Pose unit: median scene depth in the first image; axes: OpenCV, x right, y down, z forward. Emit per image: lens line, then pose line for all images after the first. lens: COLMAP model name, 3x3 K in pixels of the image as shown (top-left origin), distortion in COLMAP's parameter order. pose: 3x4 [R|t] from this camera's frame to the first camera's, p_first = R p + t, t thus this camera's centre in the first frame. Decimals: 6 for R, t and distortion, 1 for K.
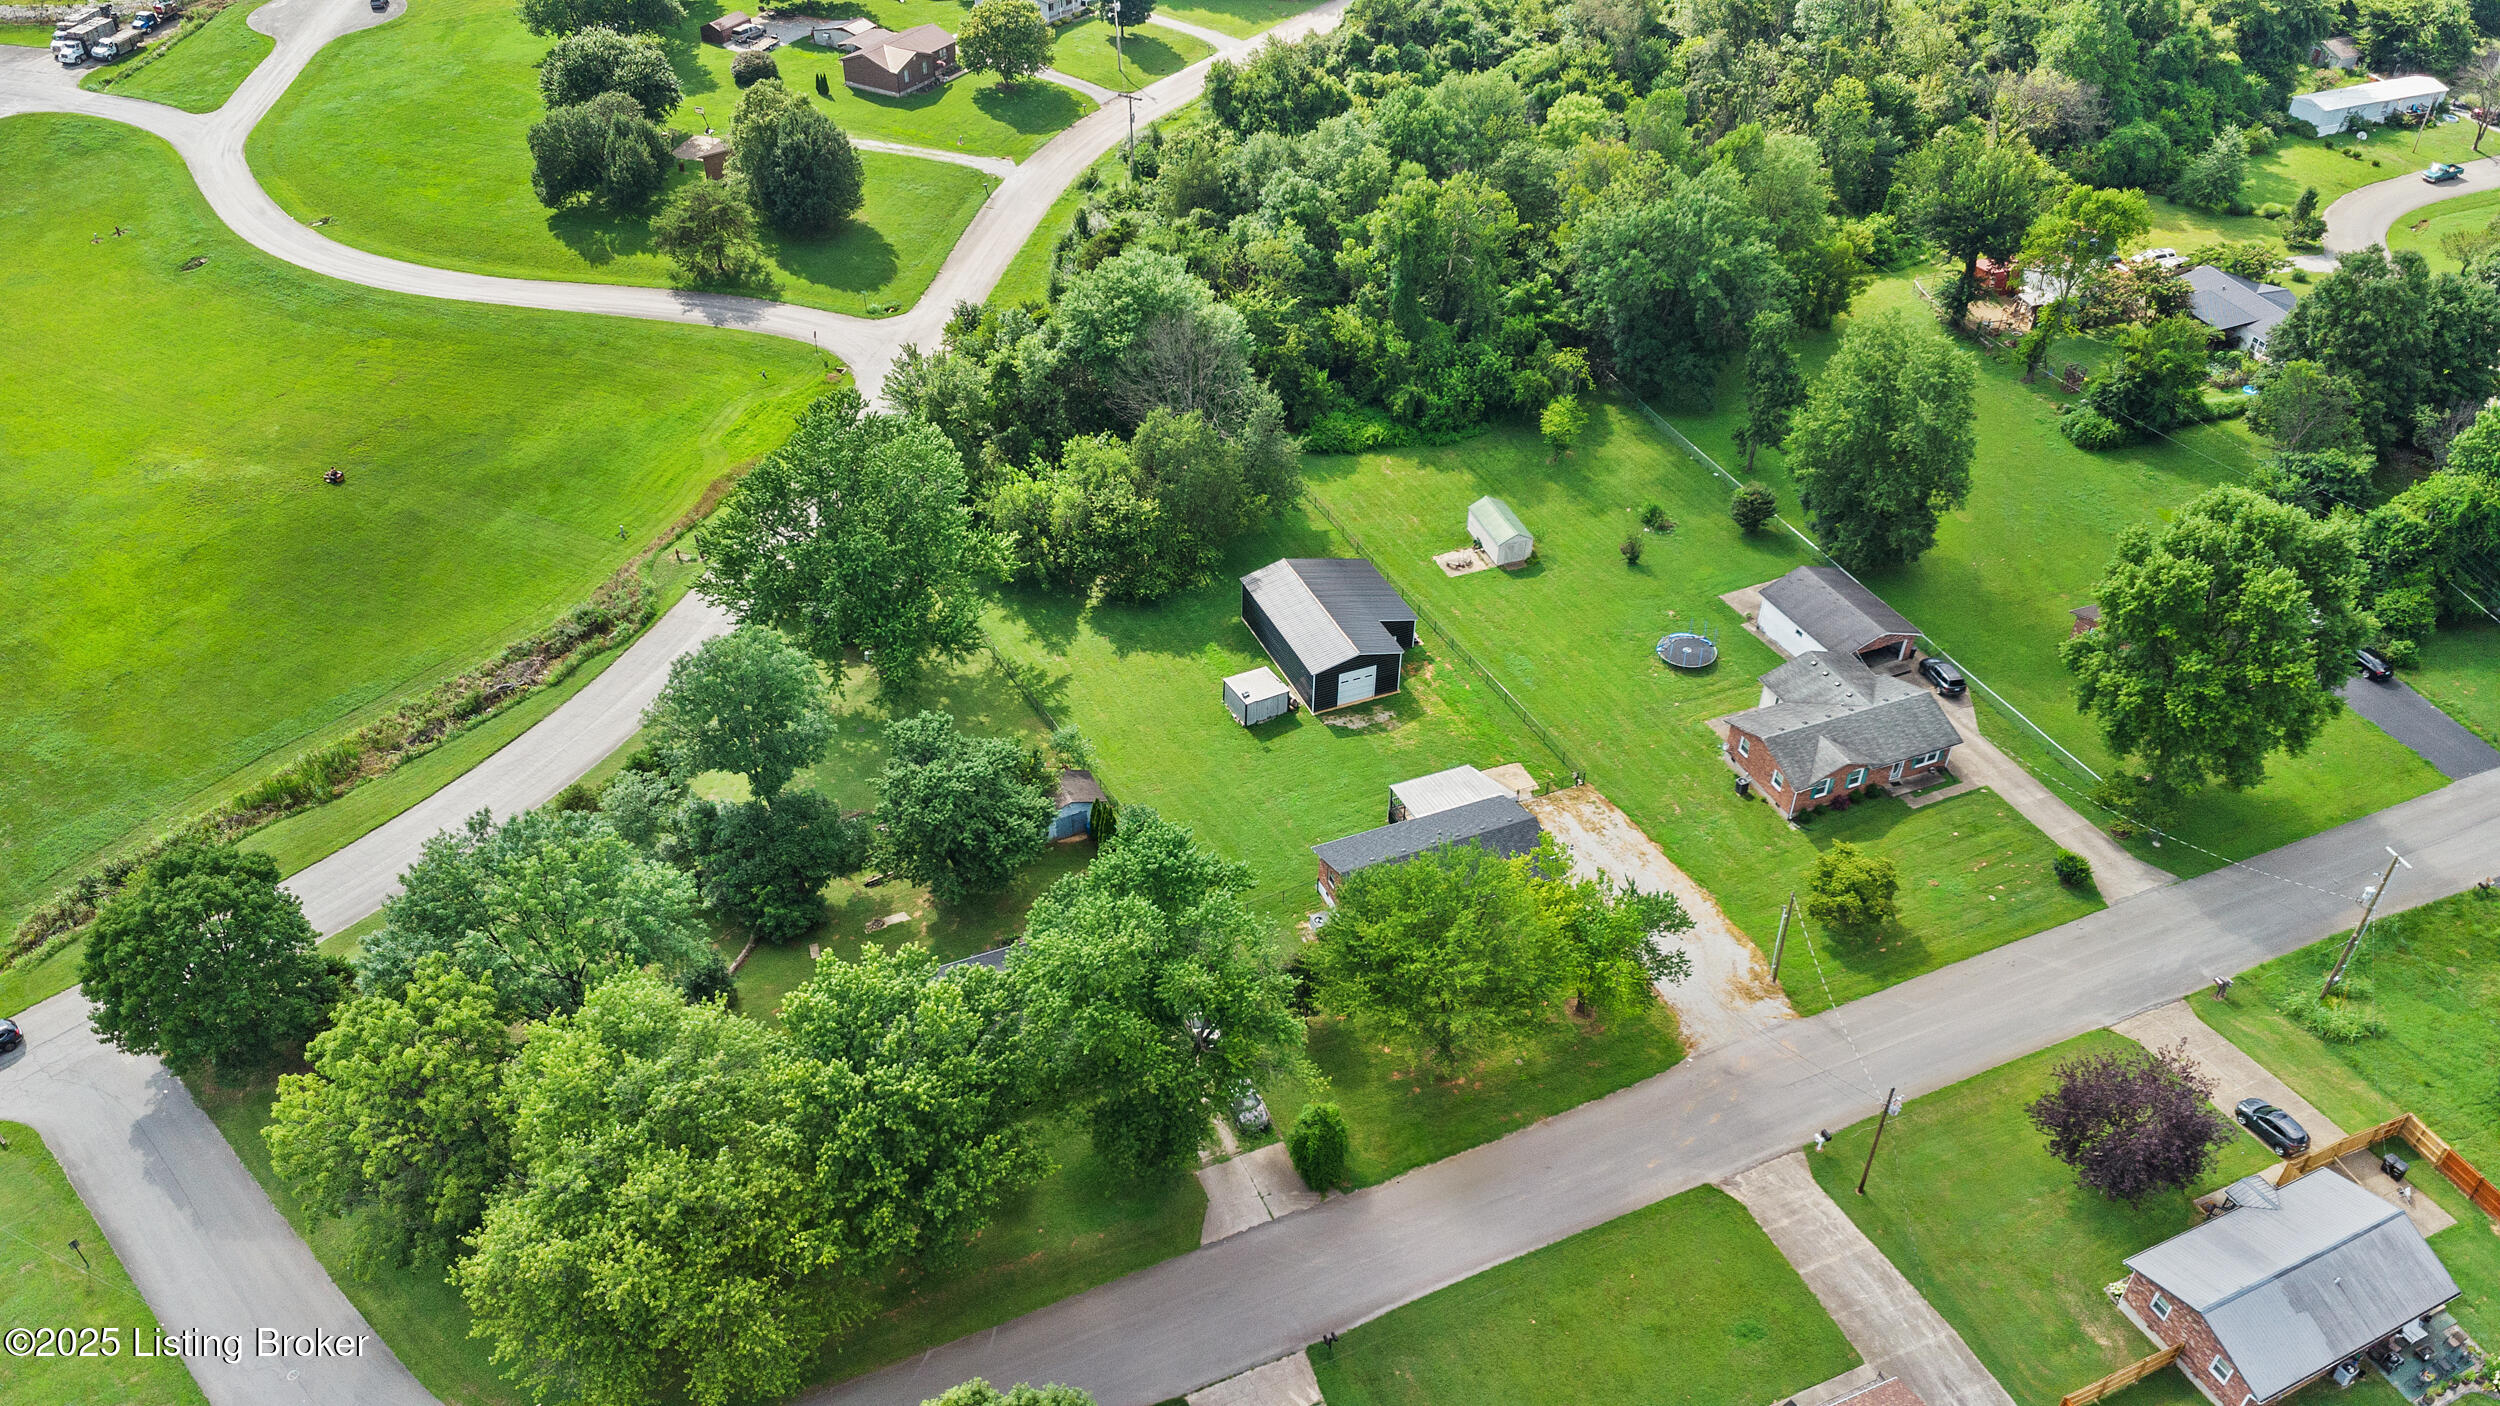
lens RADIAL K [[1795.5, 0, 1250.0], [0, 1795.5, 703.0], [0, 0, 1]] dist [0.058116, -0.086437]
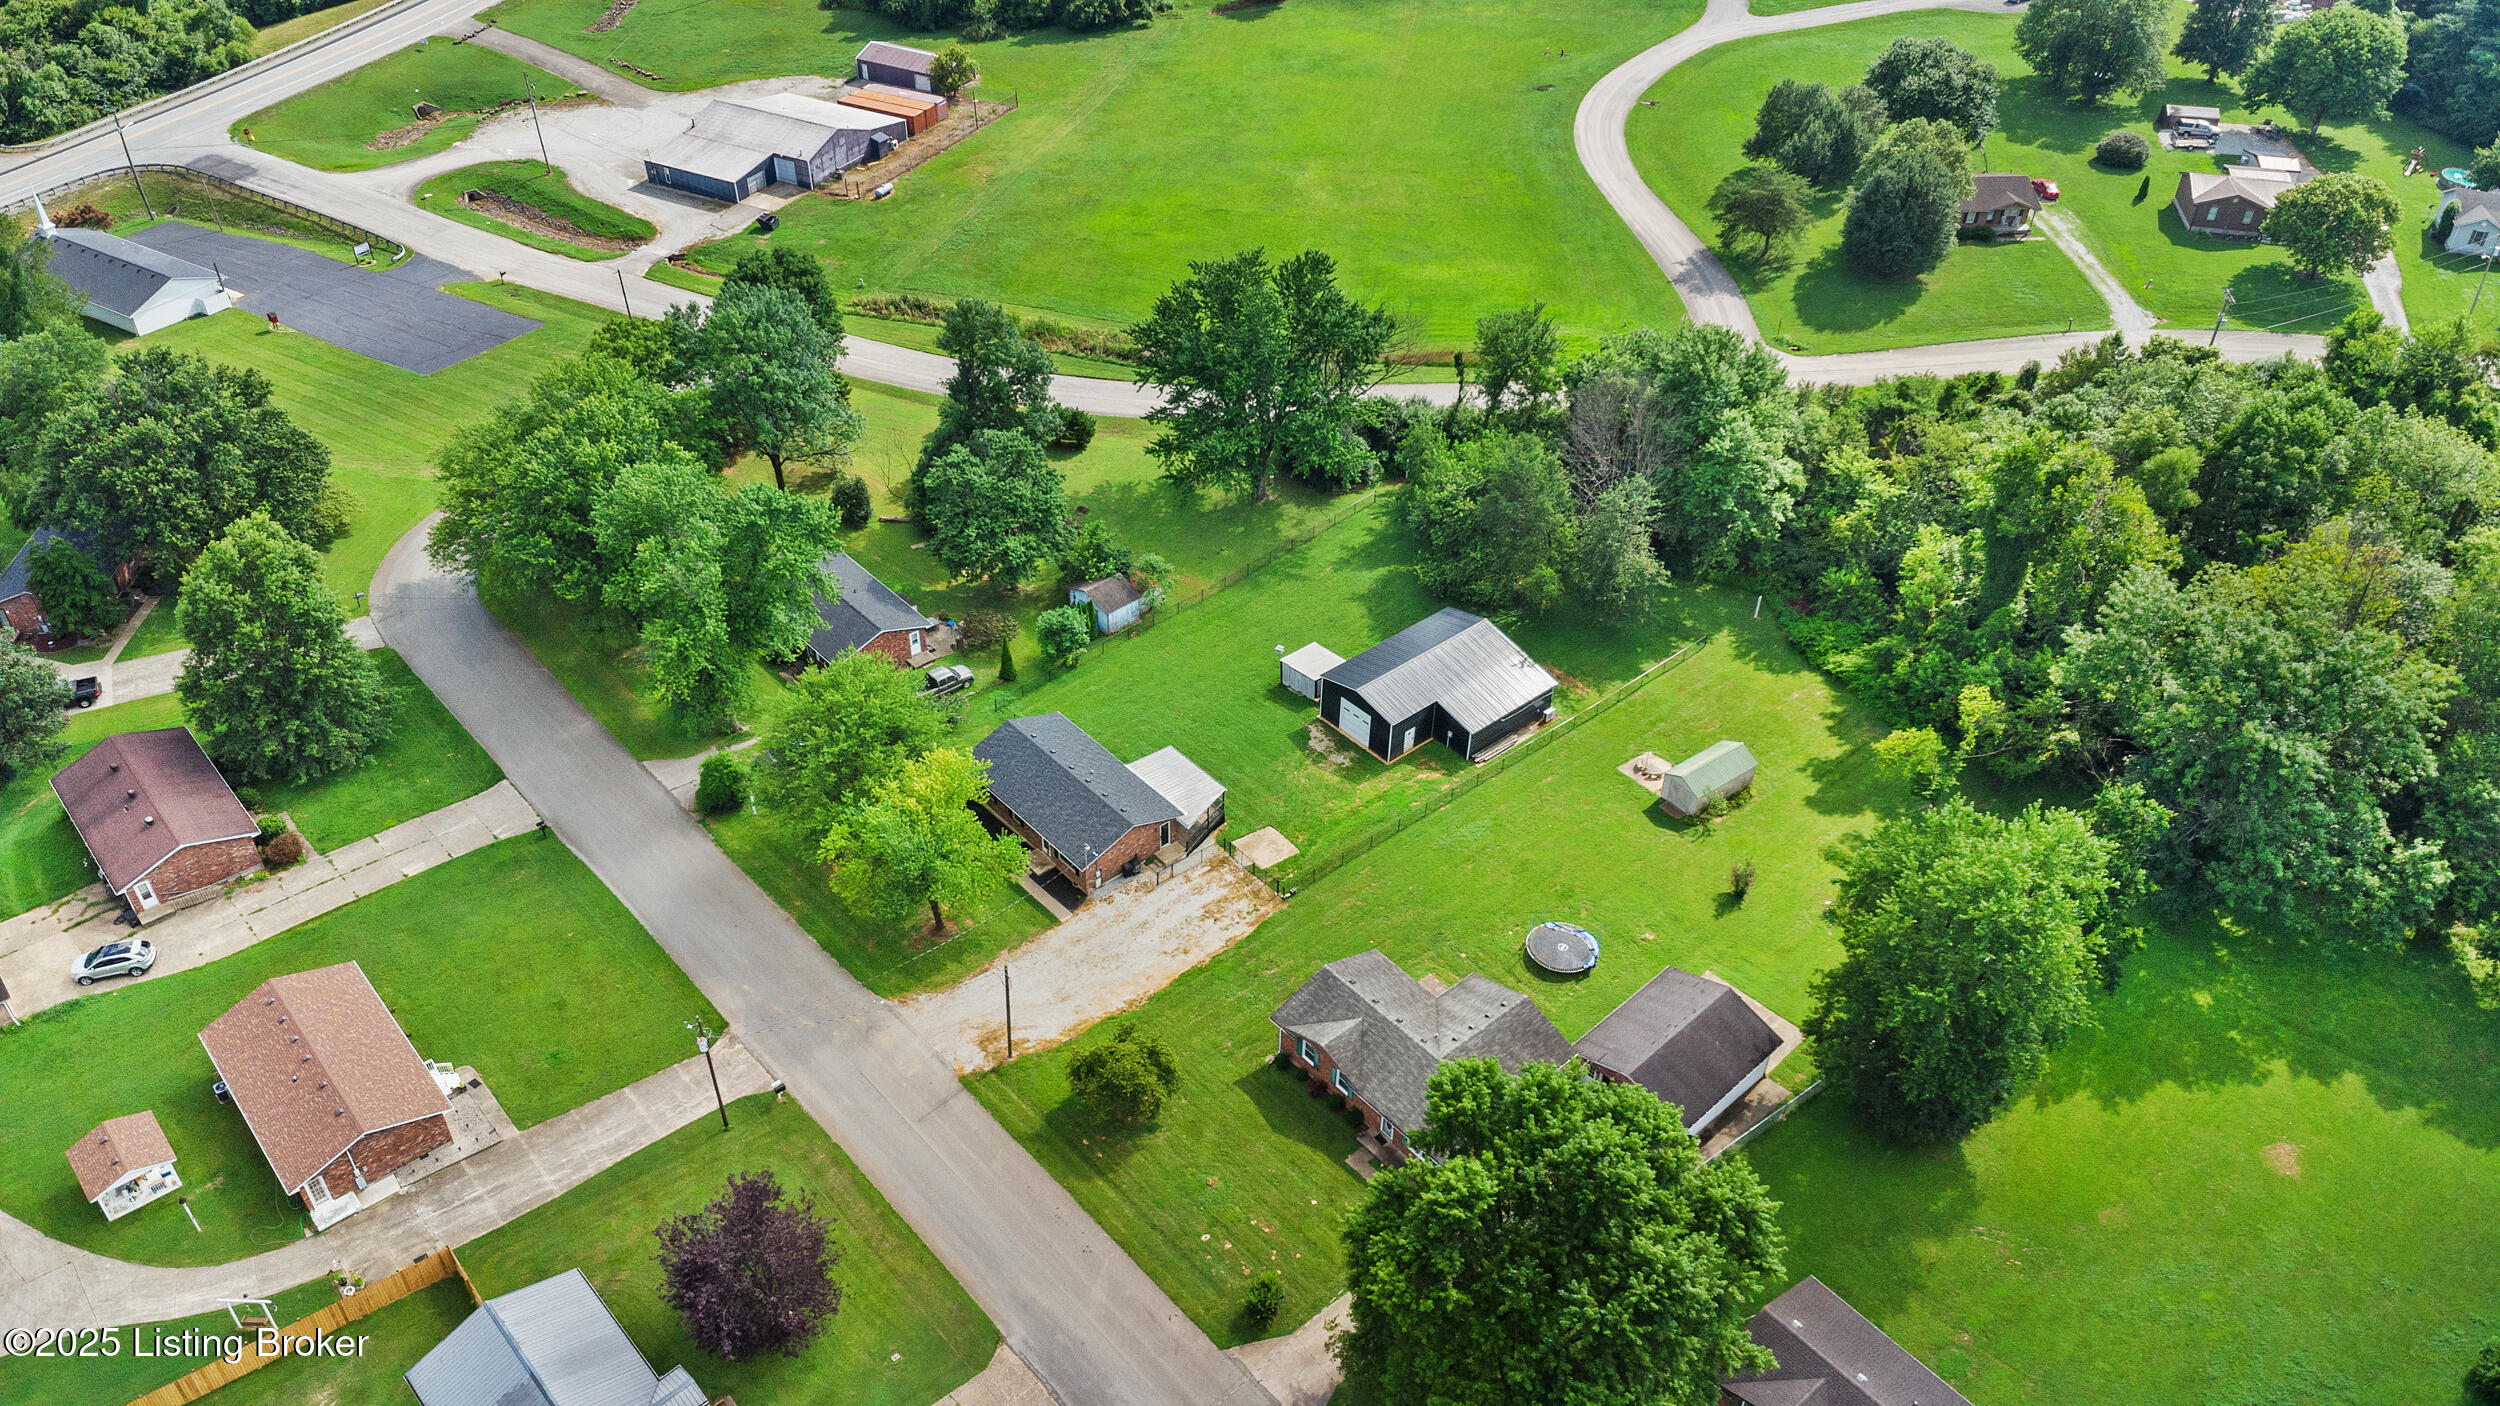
lens RADIAL K [[1795.5, 0, 1250.0], [0, 1795.5, 703.0], [0, 0, 1]] dist [0.058116, -0.086437]
pose [[0.312886, 0.578624, -0.753191, 0.920648], [-0.598361, 0.735936, 0.316801, -0.349247], [0.737609, 0.351557, 0.576490, 0.482258]]
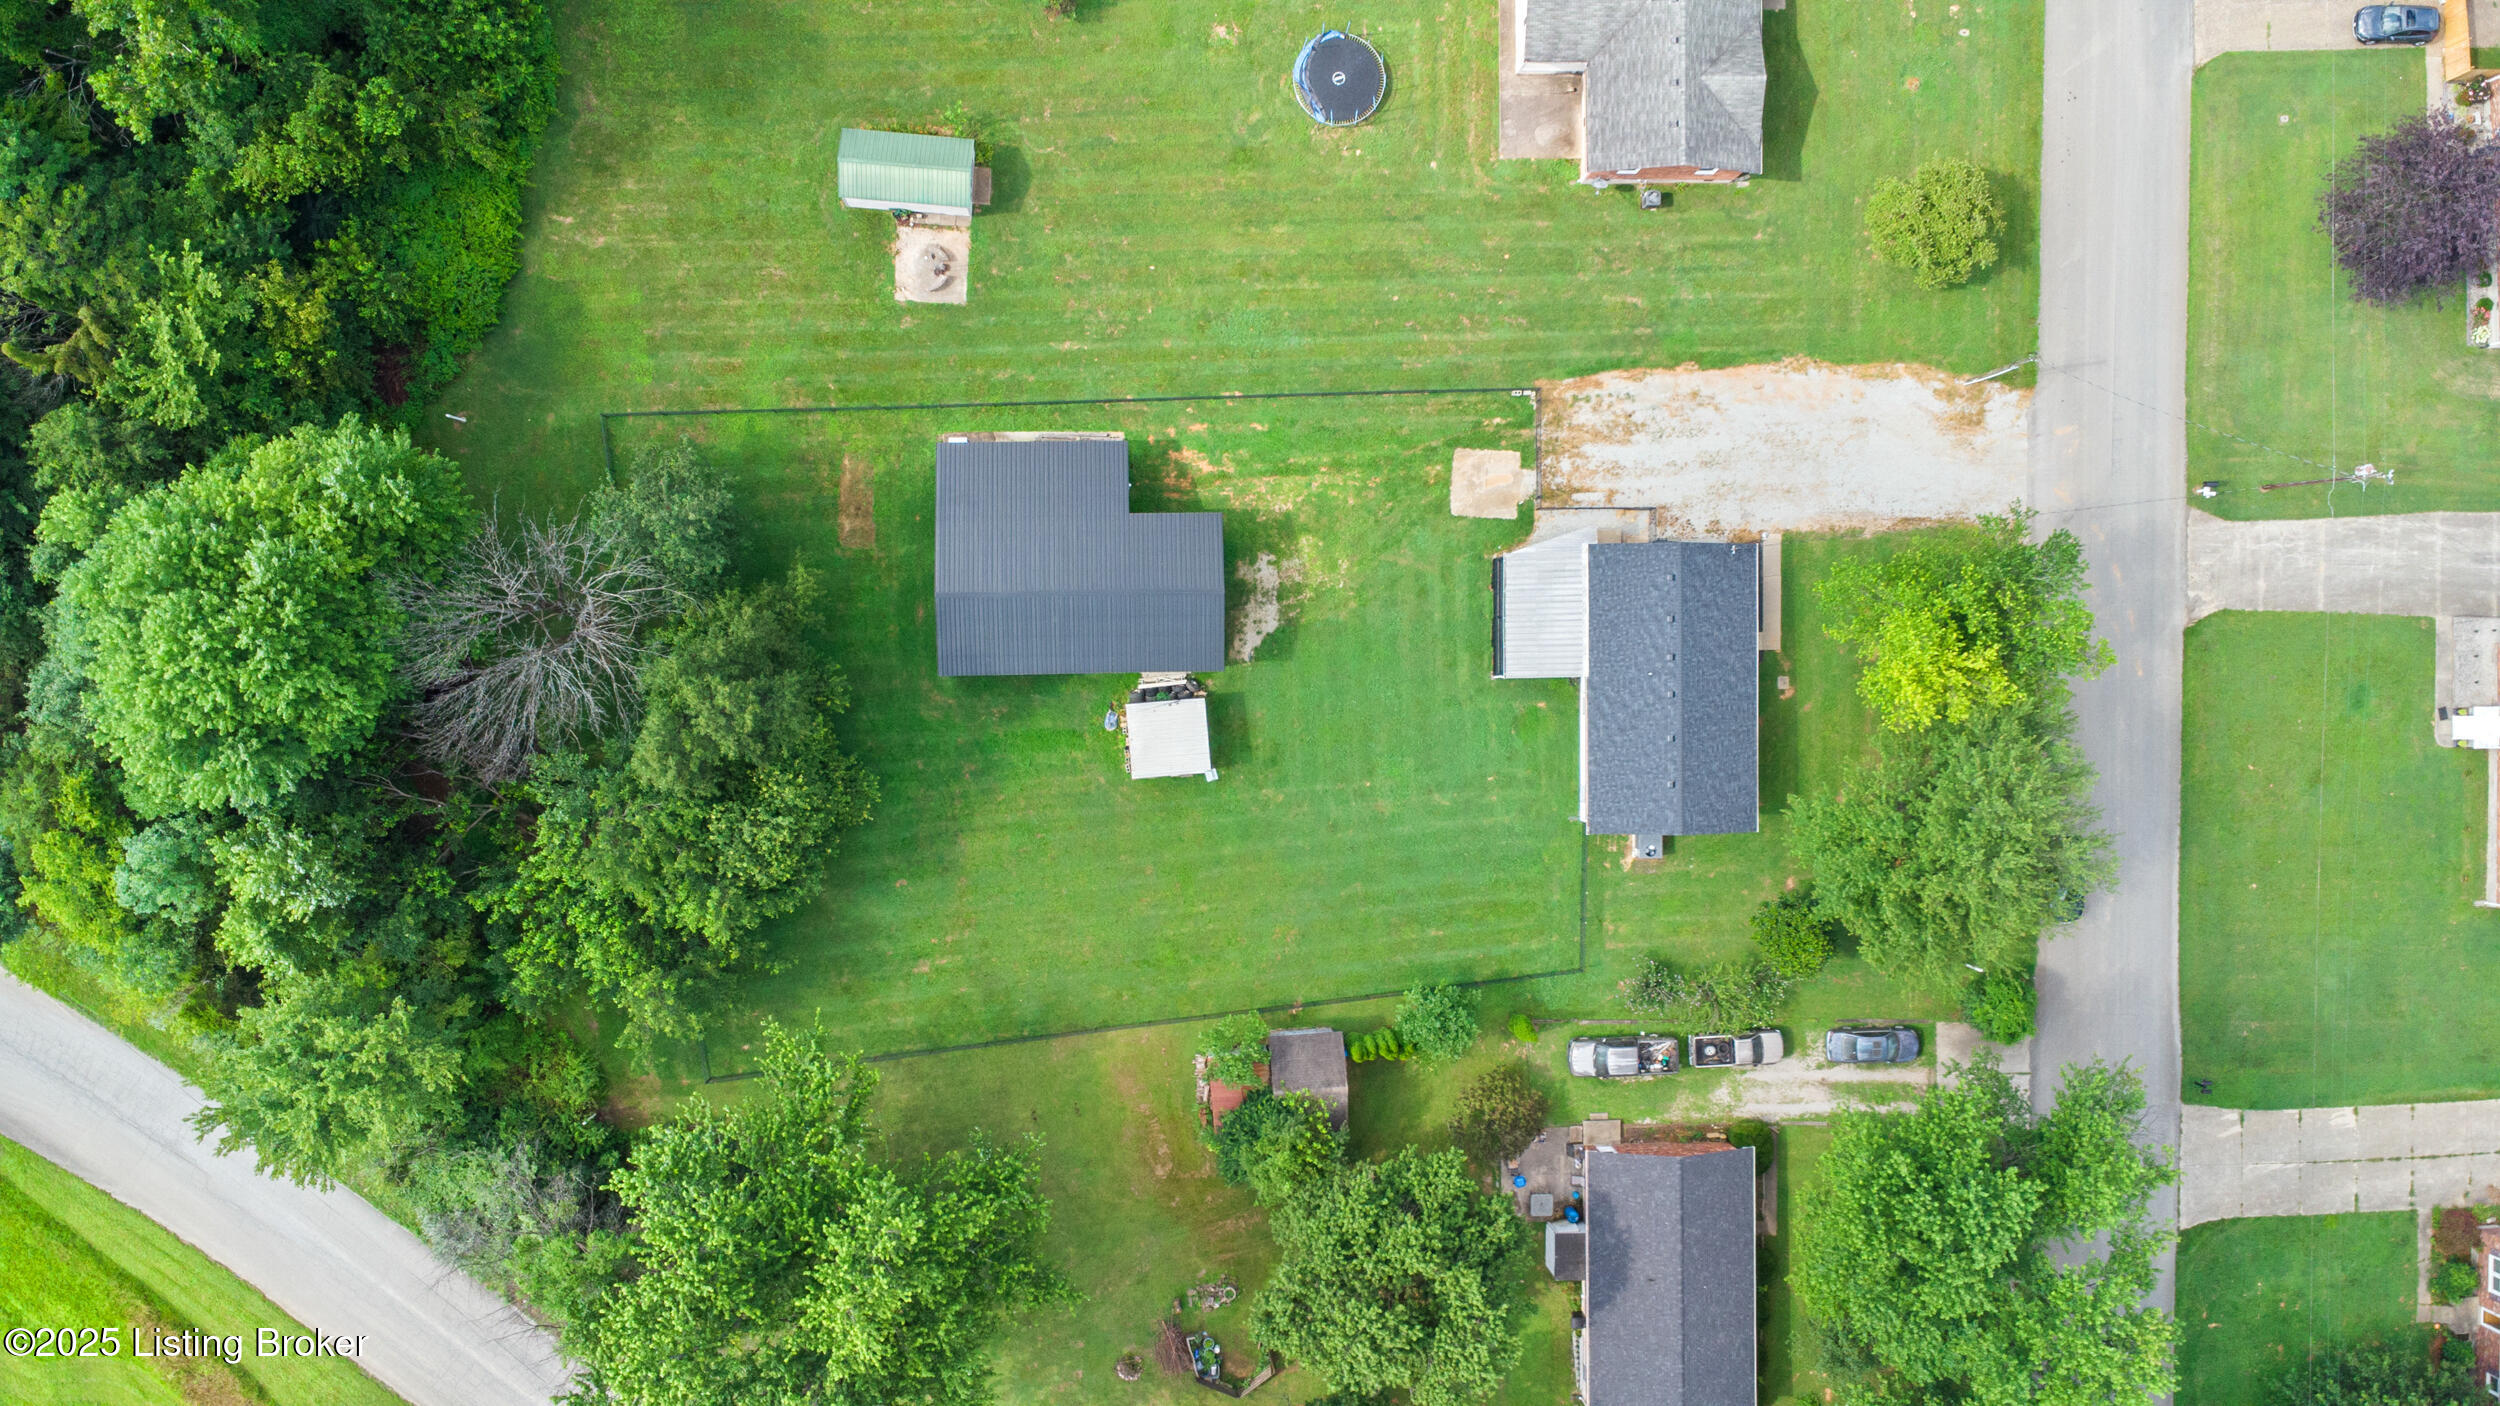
lens RADIAL K [[1795.5, 0, 1250.0], [0, 1795.5, 703.0], [0, 0, 1]] dist [0.058116, -0.086437]
pose [[0.380776, -0.924643, -0.006647, 0.038139], [0.520504, 0.208396, 0.828038, -0.652609], [-0.764254, -0.318757, 0.560633, 0.736967]]
